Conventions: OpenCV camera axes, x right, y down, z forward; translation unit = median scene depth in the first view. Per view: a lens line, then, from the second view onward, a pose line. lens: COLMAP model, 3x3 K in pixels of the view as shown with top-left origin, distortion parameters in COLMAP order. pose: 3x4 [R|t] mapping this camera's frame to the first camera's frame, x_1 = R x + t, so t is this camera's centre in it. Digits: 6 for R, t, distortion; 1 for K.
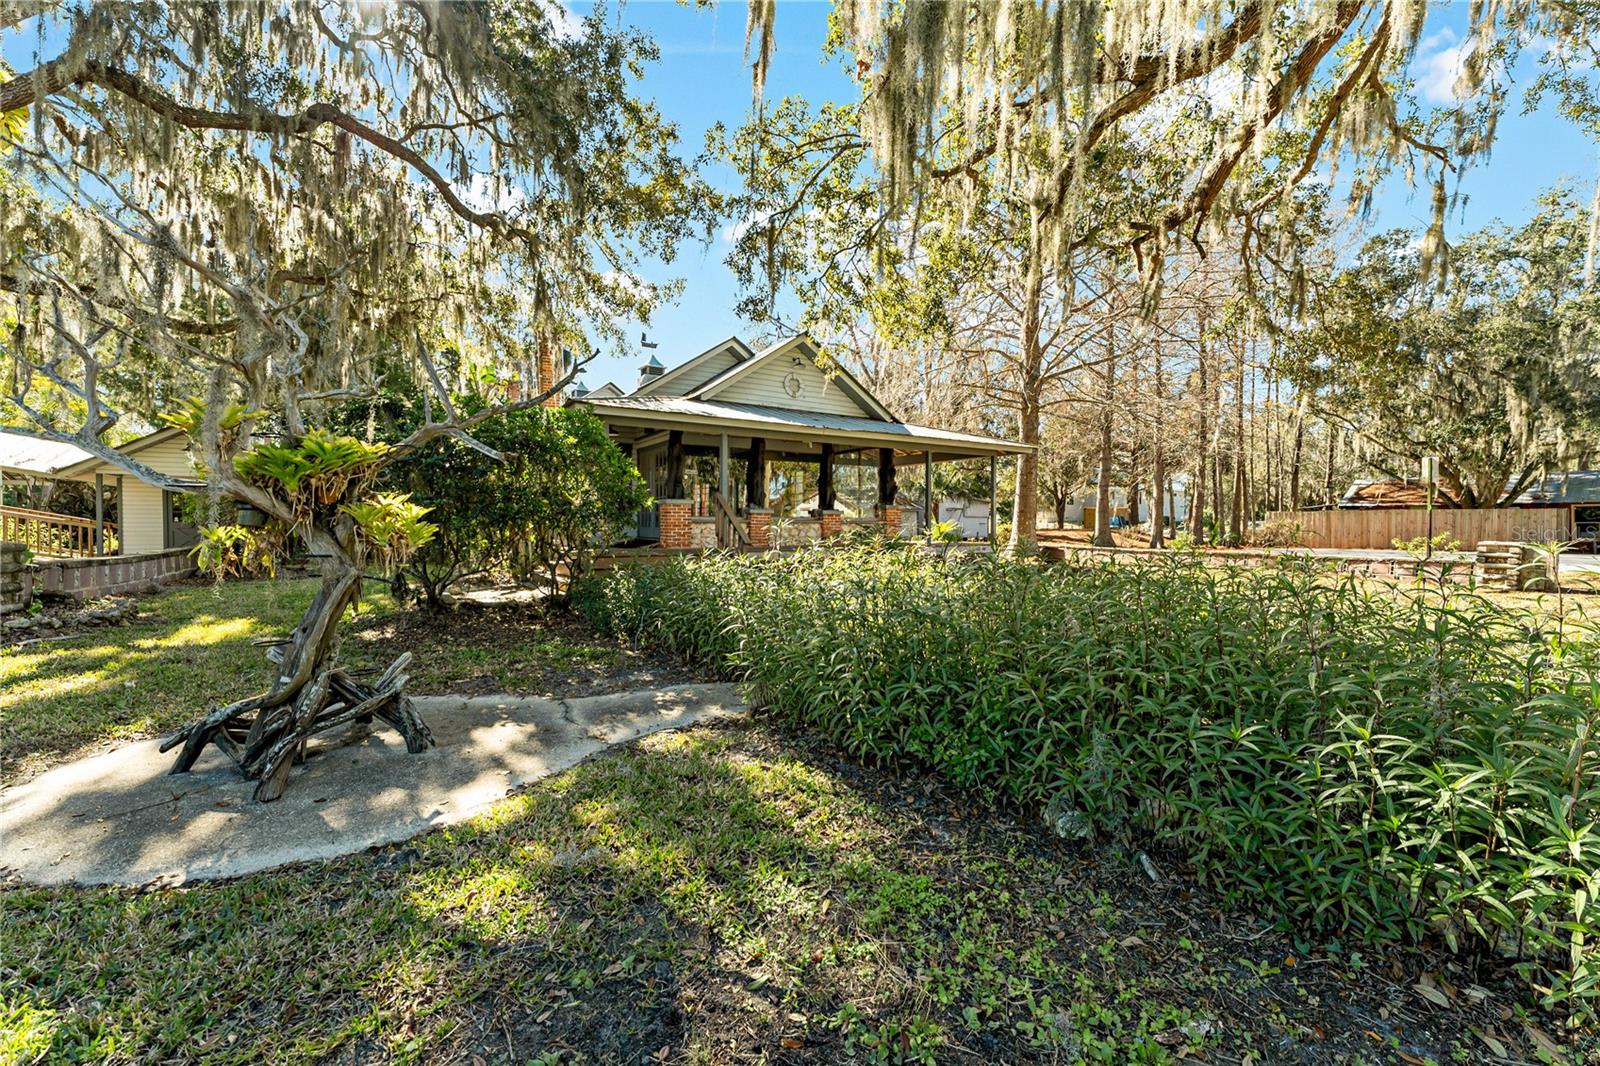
lens RADIAL K [[657.8, 0, 800.3], [0, 657.8, 526.9], [0, 0, 1]] dist [-0.000753, -0.000431]
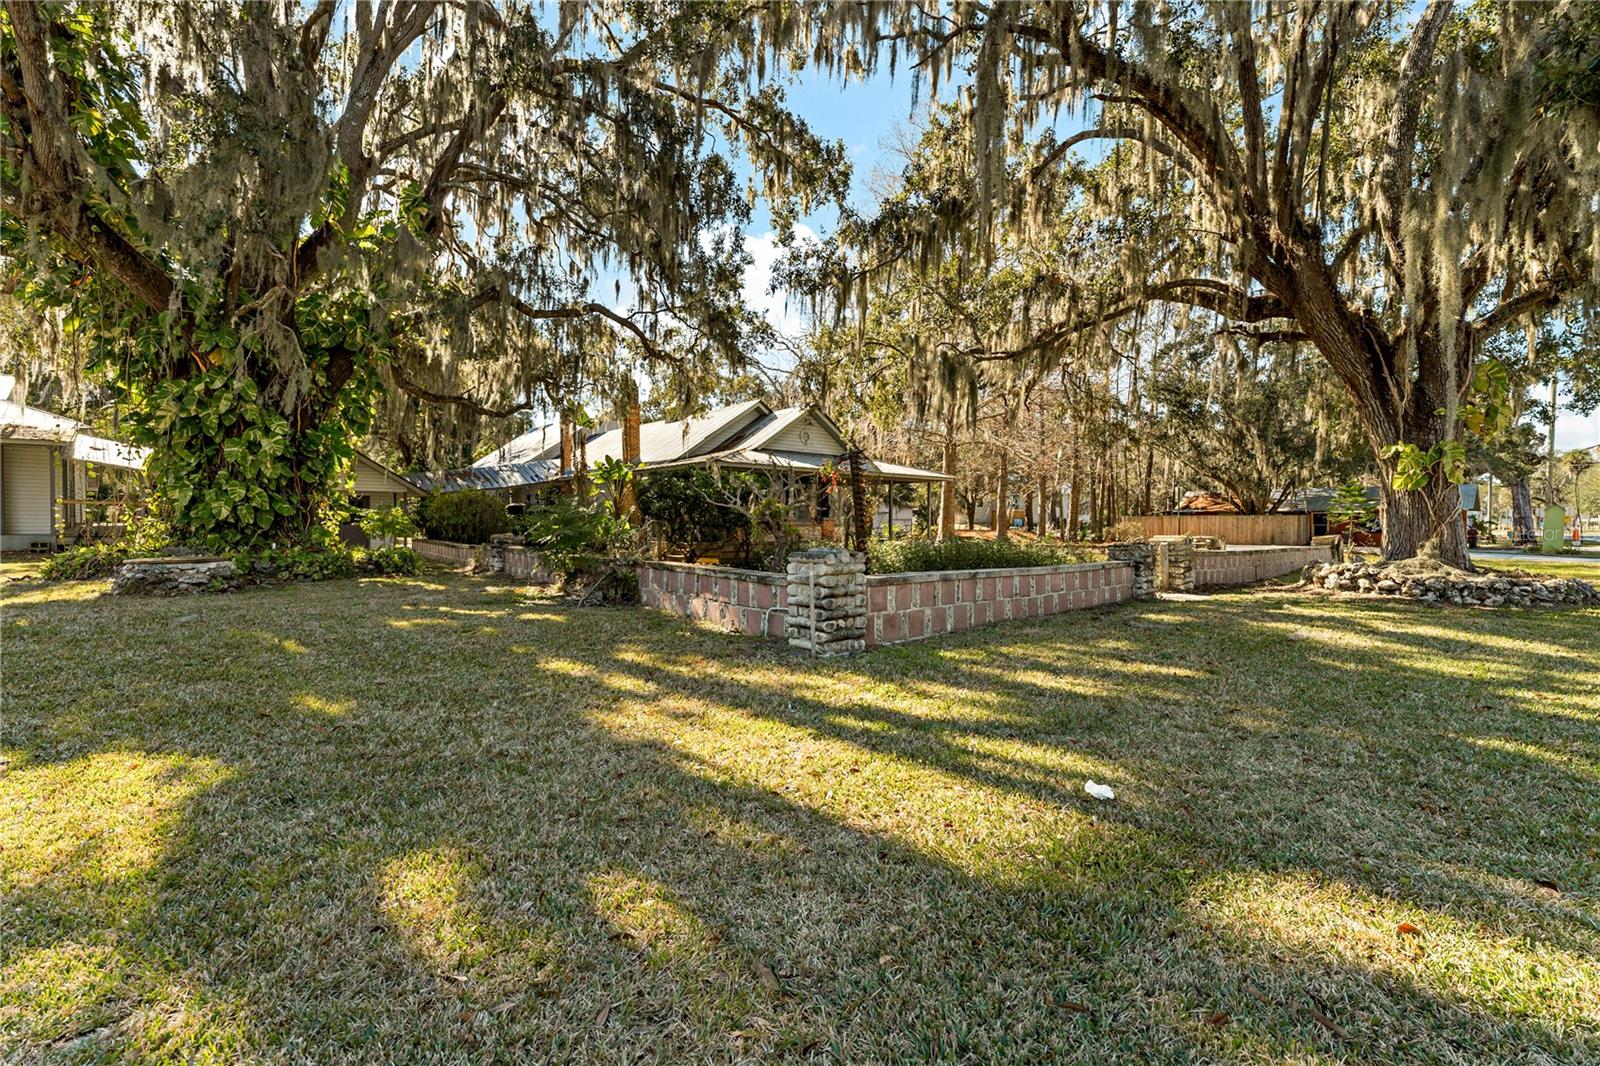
lens RADIAL K [[722.4, 0, 797.9], [0, 722.4, 534.3], [0, 0, 1]] dist [0.000137, -0.000613]
pose [[0.989672, -0.000721, 0.143347, -0.260334], [-0.000588, 0.999958, 0.009095, -0.000147], [-0.143348, -0.009085, 0.989631, -0.656845]]
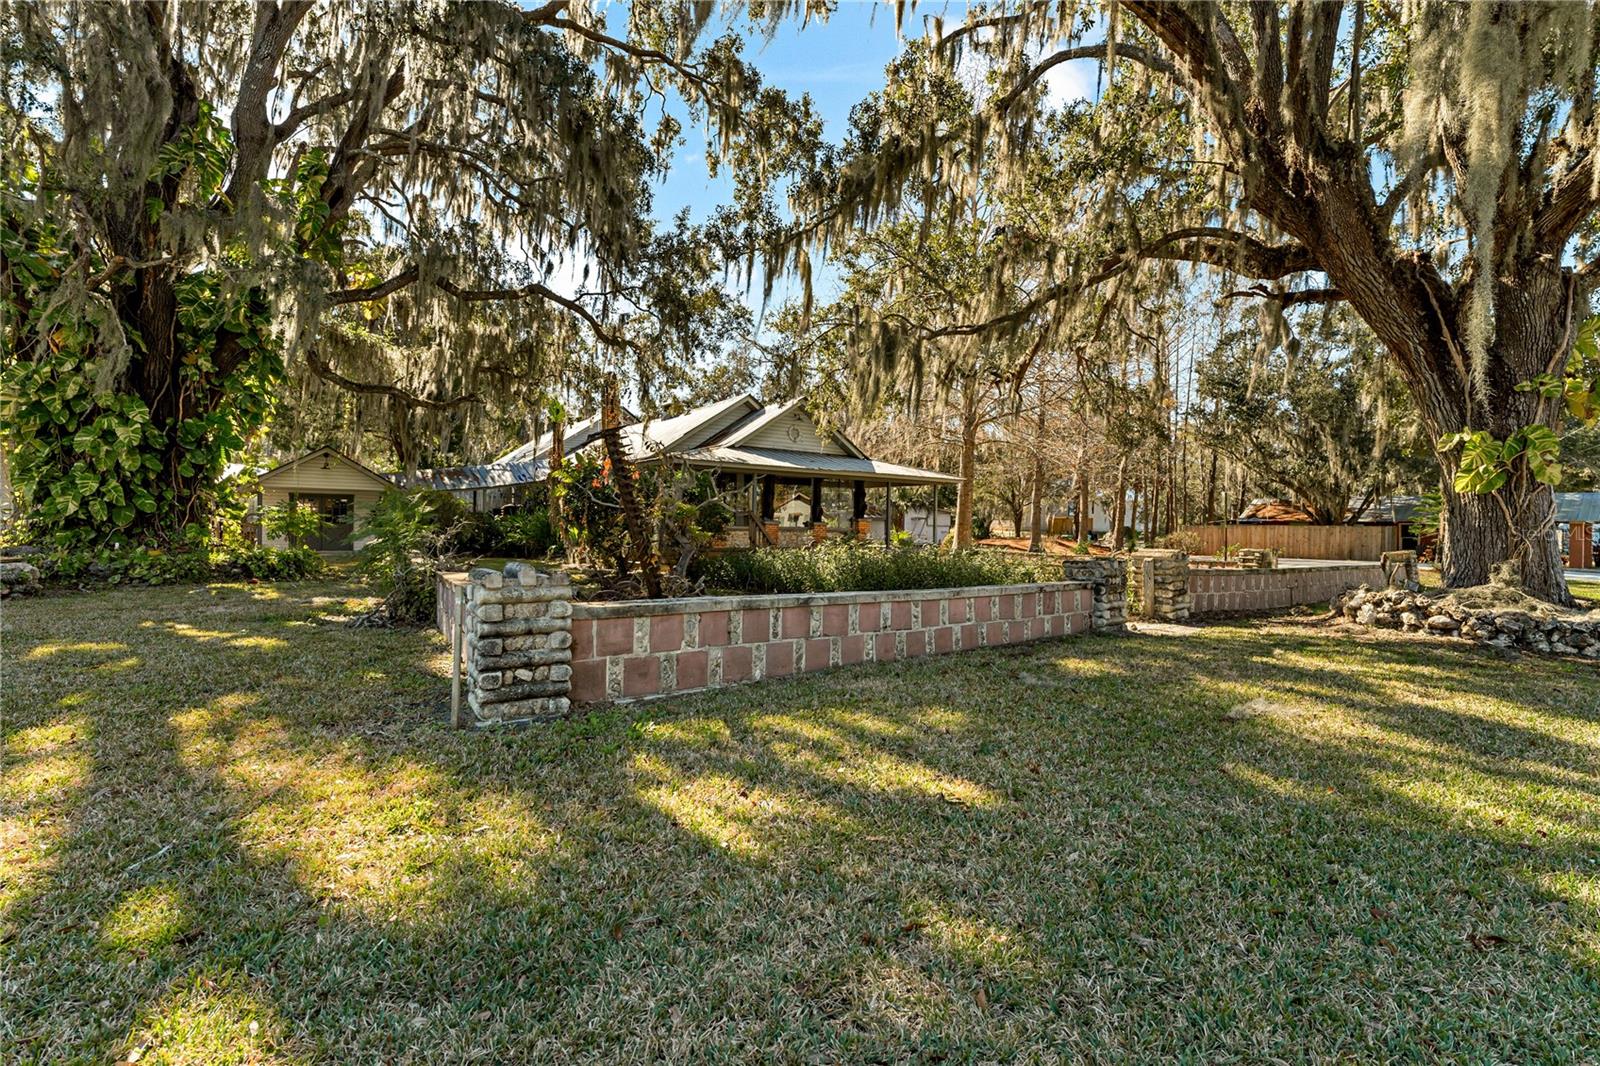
lens RADIAL K [[722.4, 0, 800.3], [0, 722.4, 533.6], [0, 0, 1]] dist [0.000137, -0.000613]
pose [[0.998475, 0.013537, 0.053522, -0.074547], [-0.013668, 0.999904, 0.002082, -0.002586], [-0.053489, -0.002811, 0.998564, -0.531629]]
